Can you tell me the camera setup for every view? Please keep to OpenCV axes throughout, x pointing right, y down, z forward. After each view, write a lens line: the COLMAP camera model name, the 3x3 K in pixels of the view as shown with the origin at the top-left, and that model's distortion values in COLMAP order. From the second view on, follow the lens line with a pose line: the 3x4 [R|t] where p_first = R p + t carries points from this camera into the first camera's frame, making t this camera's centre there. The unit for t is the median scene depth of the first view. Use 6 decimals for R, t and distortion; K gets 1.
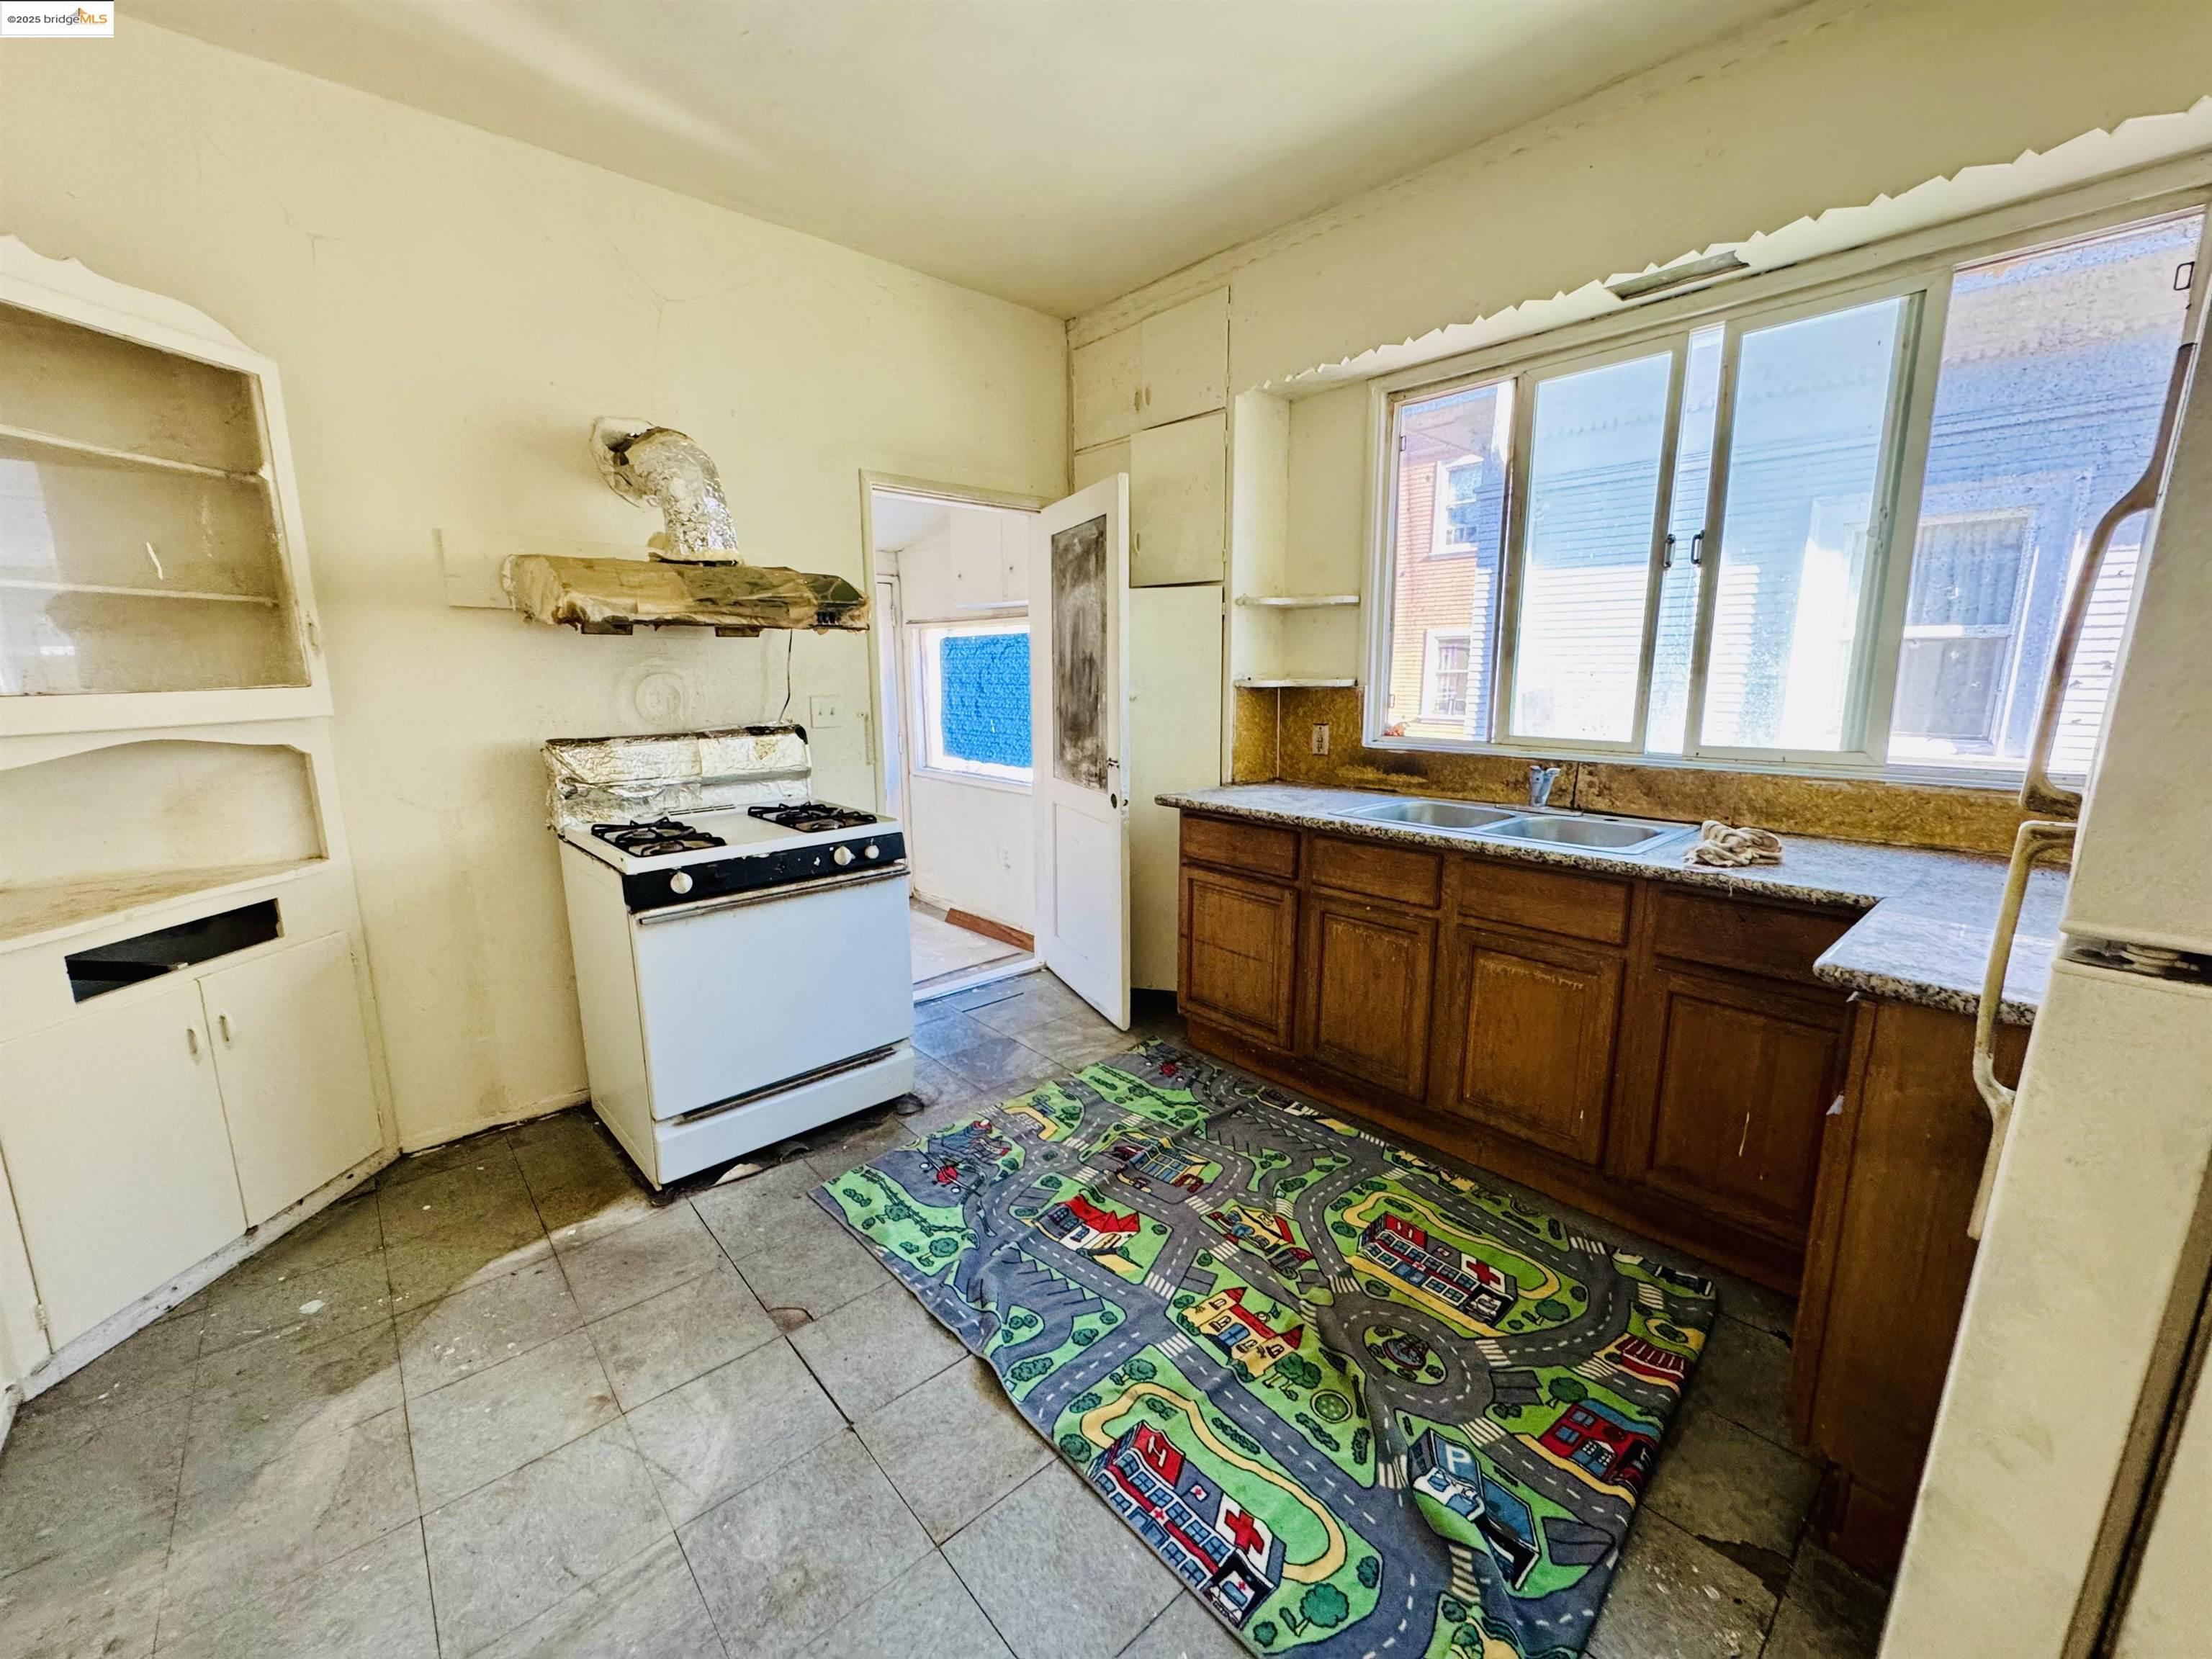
lens RADIAL K [[883.9, 0, 1106.0], [0, 883.9, 829.5], [0, 0, 1]] dist [-0.003304, 0.000373]
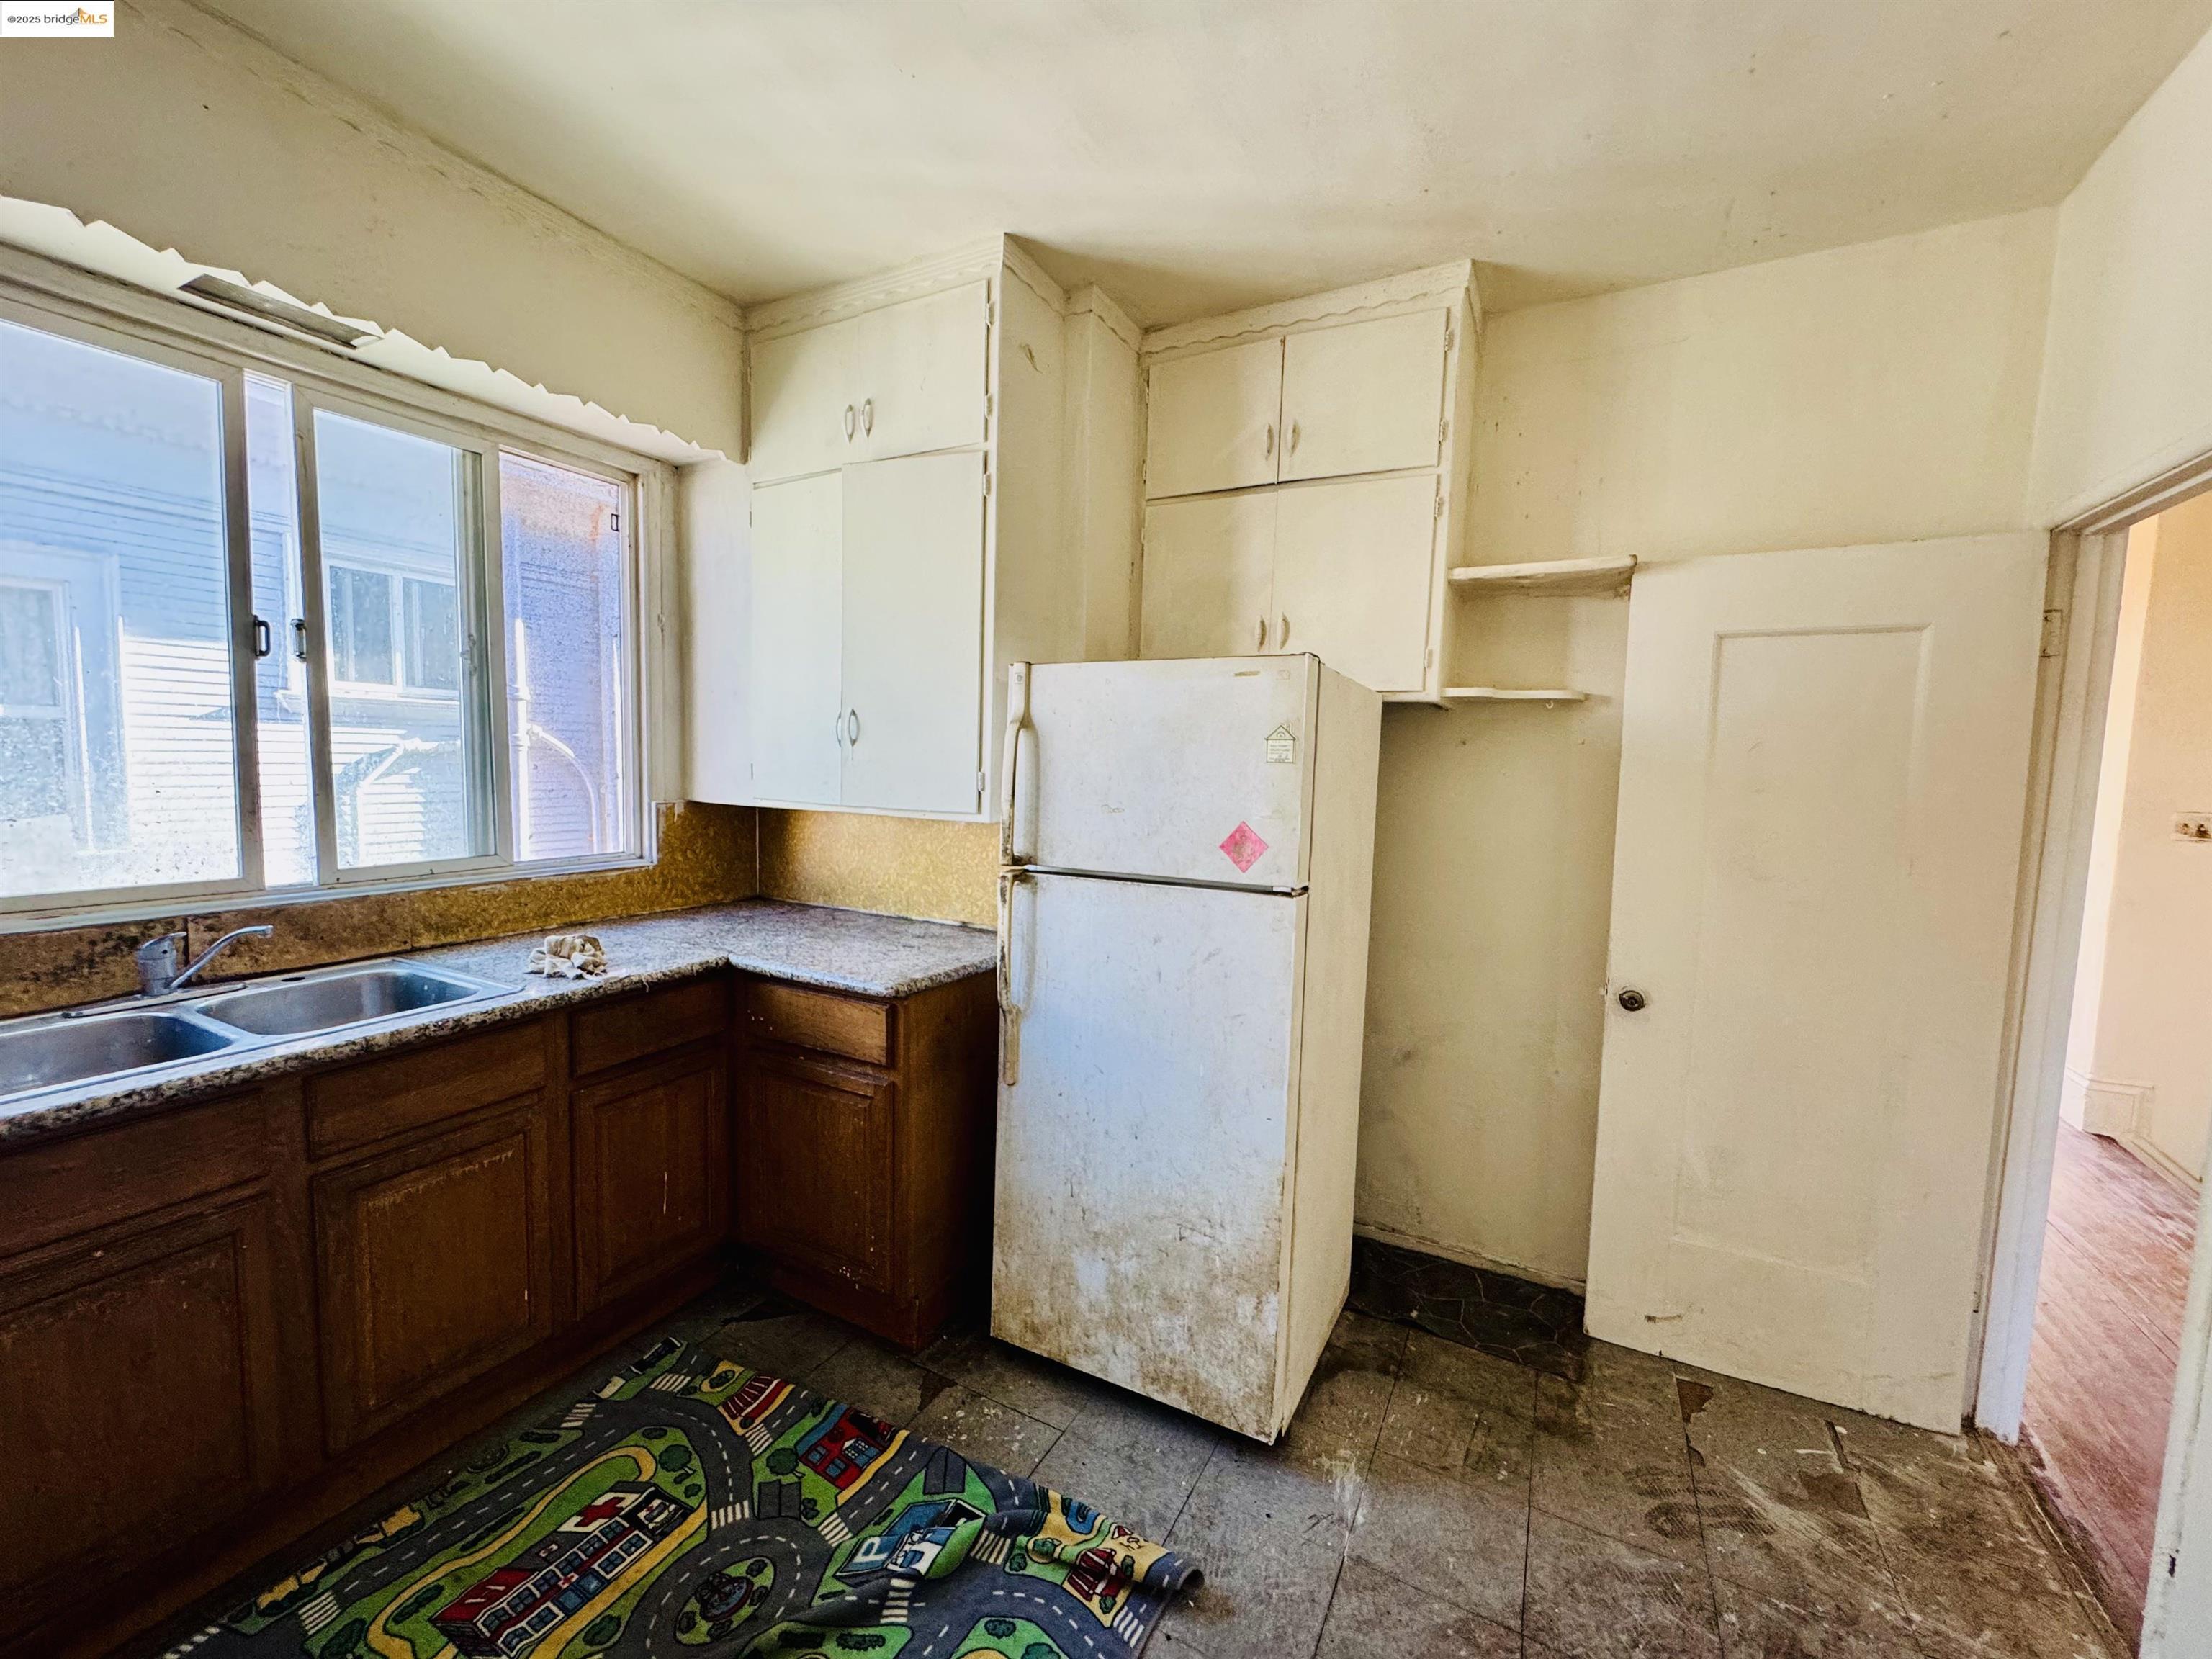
lens RADIAL K [[883.9, 0, 1106.0], [0, 883.9, 829.5], [0, 0, 1]] dist [-0.003304, 0.000373]
pose [[-0.346923, -0.083131, 0.934202, -0.470021], [0.144661, 0.979402, 0.140874, -0.180589], [-0.926670, 0.184015, -0.327752, 0.721267]]
